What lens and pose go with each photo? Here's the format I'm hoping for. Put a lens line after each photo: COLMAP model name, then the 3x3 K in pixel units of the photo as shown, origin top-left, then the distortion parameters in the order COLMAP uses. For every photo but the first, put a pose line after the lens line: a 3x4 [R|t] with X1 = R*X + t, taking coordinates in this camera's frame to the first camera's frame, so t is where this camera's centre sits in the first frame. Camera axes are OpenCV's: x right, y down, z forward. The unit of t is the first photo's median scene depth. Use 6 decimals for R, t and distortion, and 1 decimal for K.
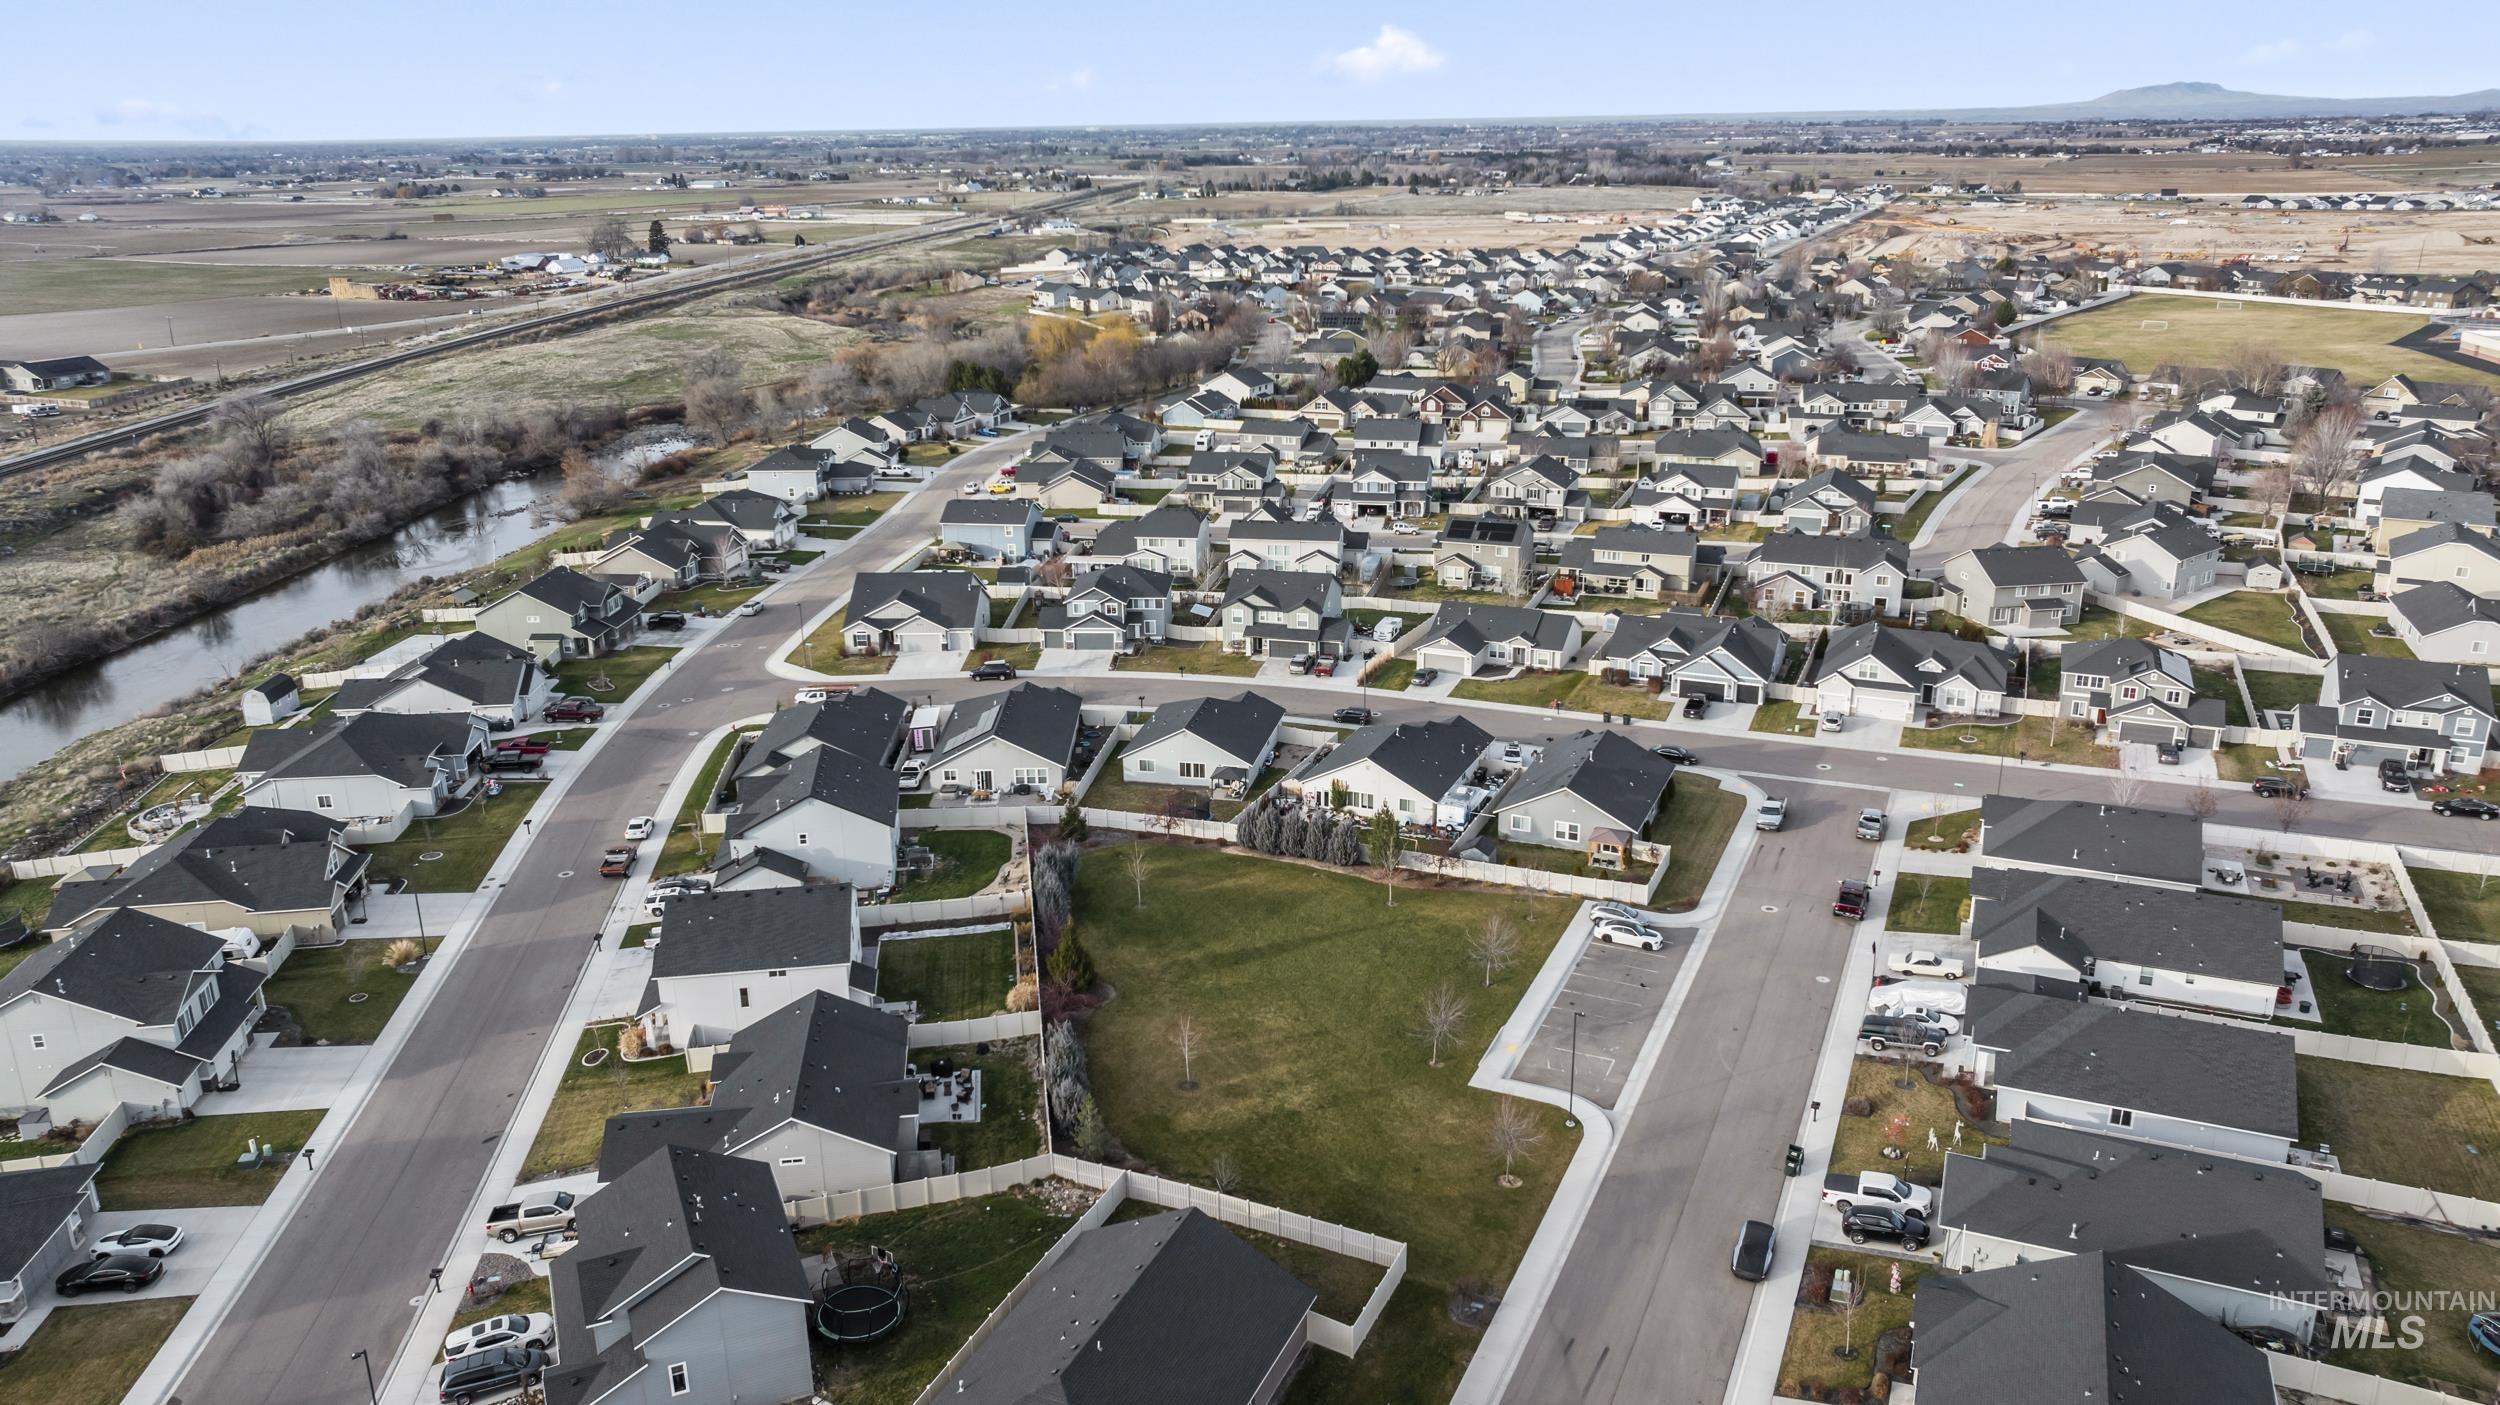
lens RADIAL K [[1786.7, 0, 1250.0], [0, 1786.7, 702.5], [0, 0, 1]] dist [-0.004279, -0.001512]
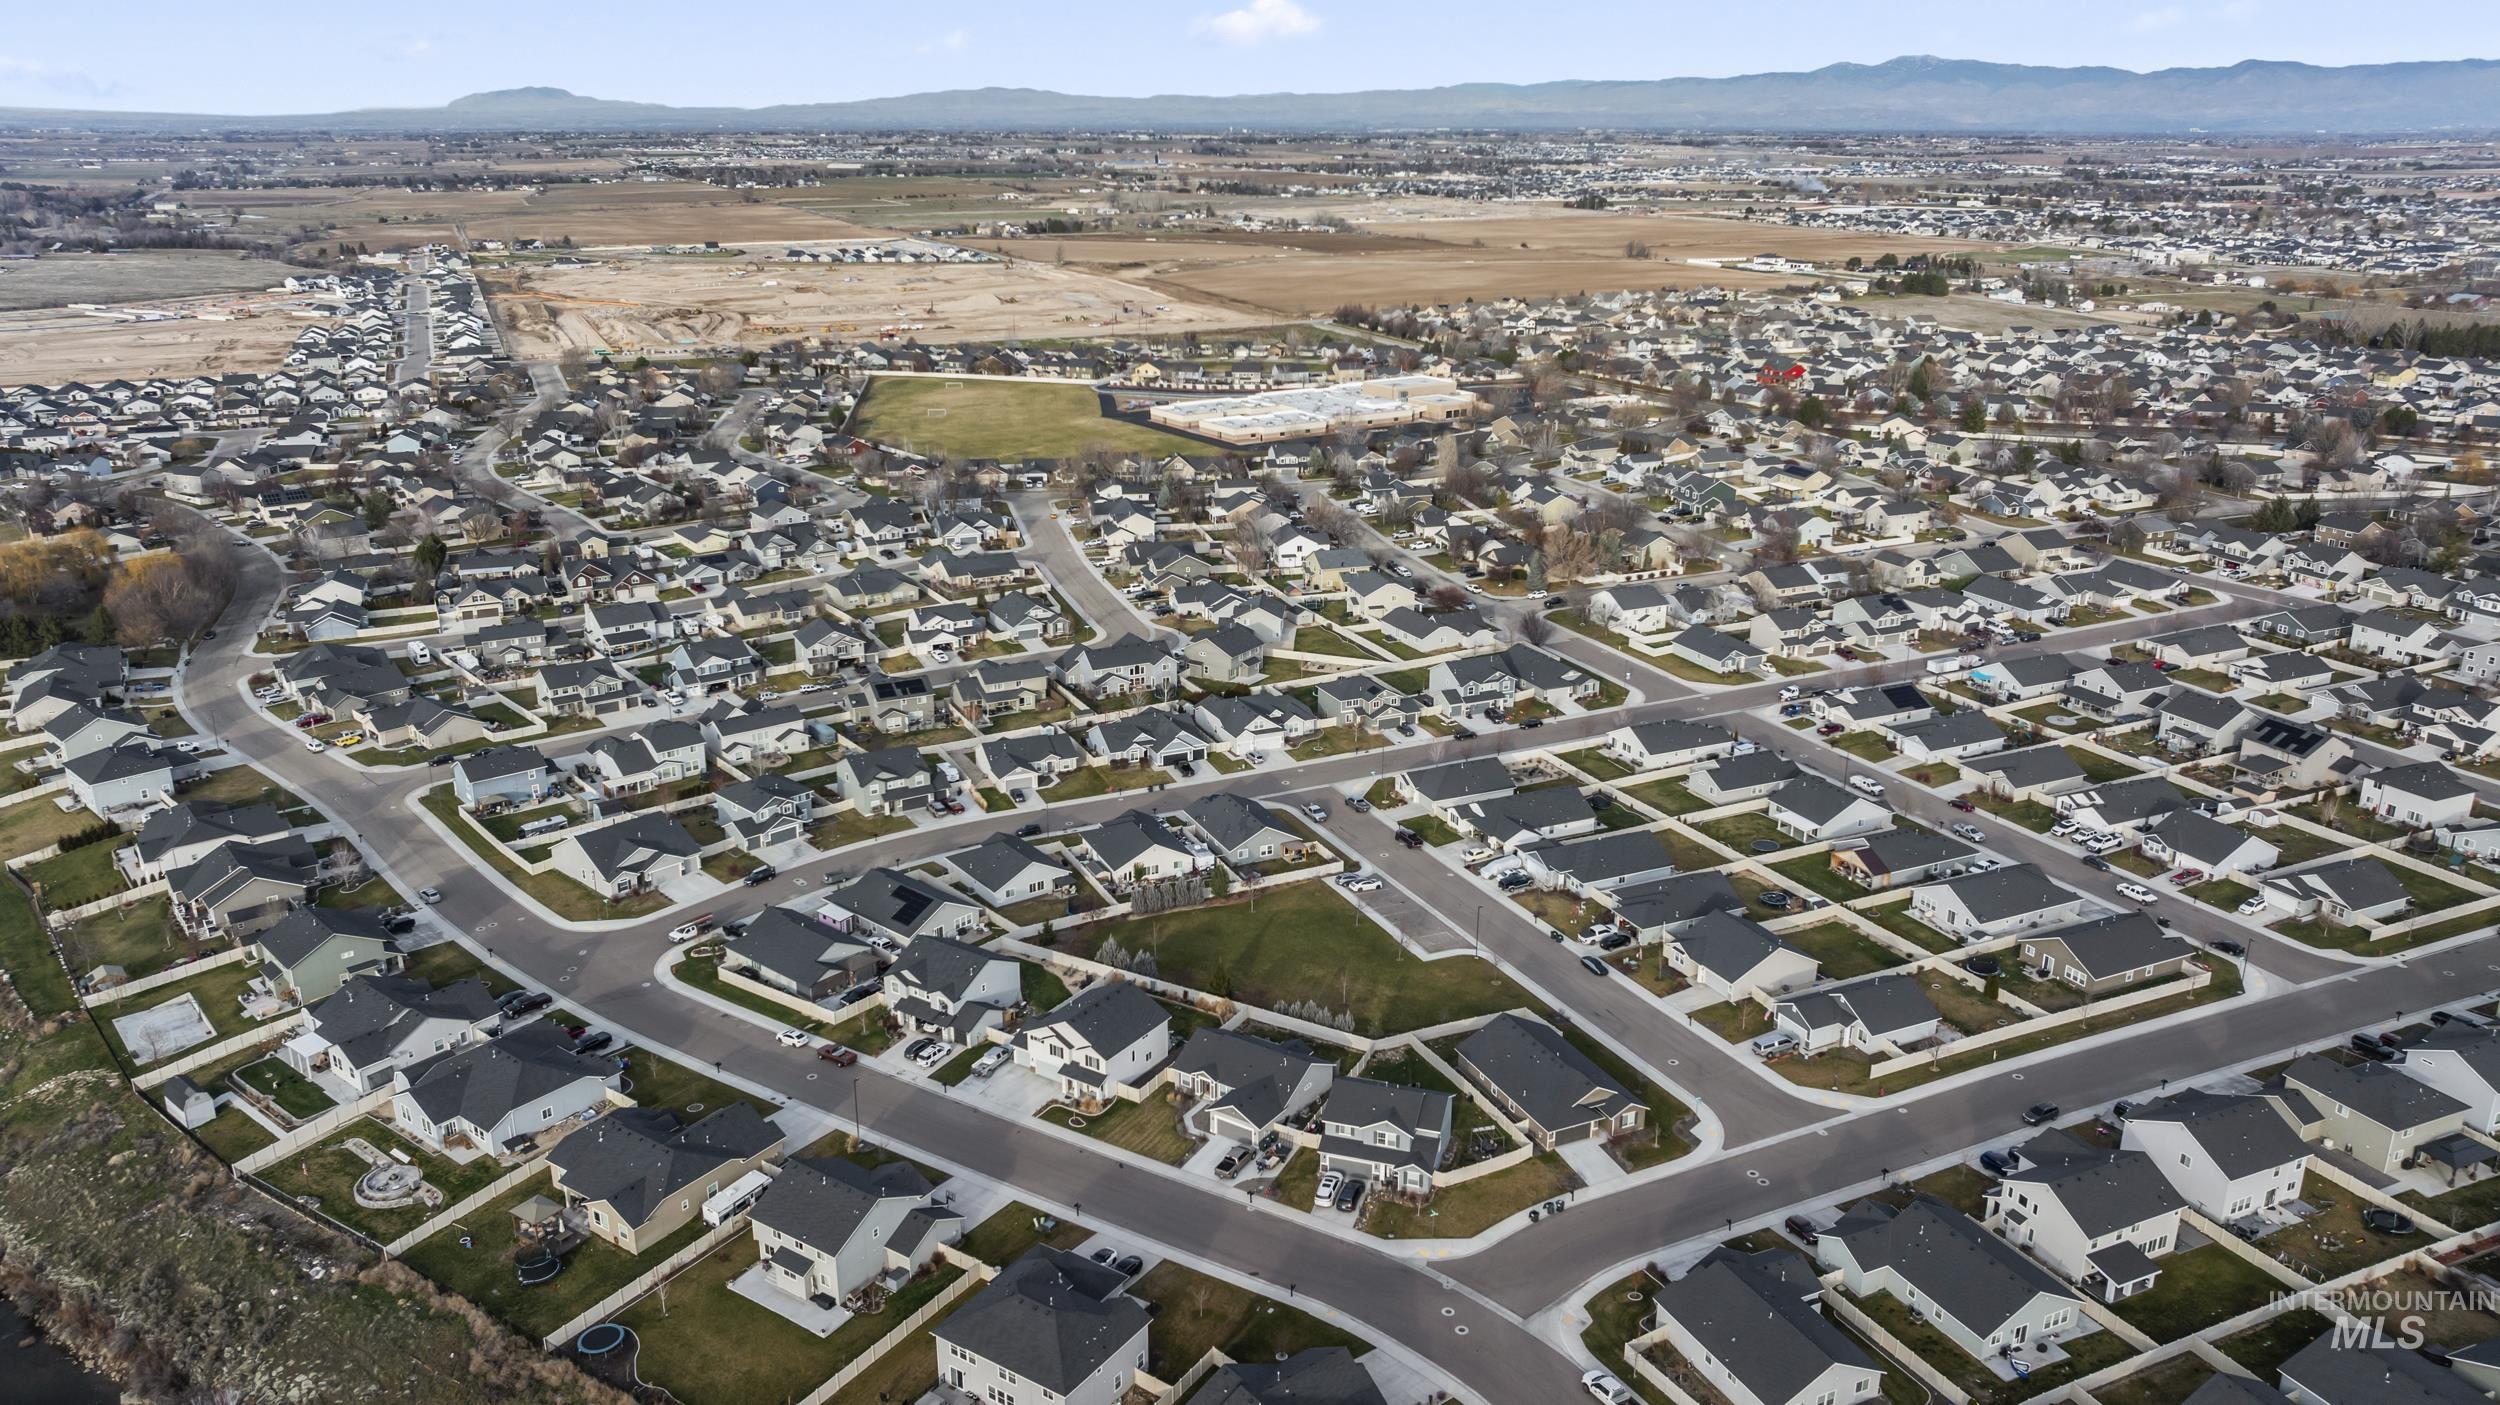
lens RADIAL K [[1786.7, 0, 1250.0], [0, 1786.7, 702.5], [0, 0, 1]] dist [-0.004279, -0.001512]
pose [[0.675395, -0.225725, 0.702061, -0.858121], [0.225176, 0.969662, 0.095140, -0.200243], [-0.702237, 0.093831, 0.705733, -0.236021]]
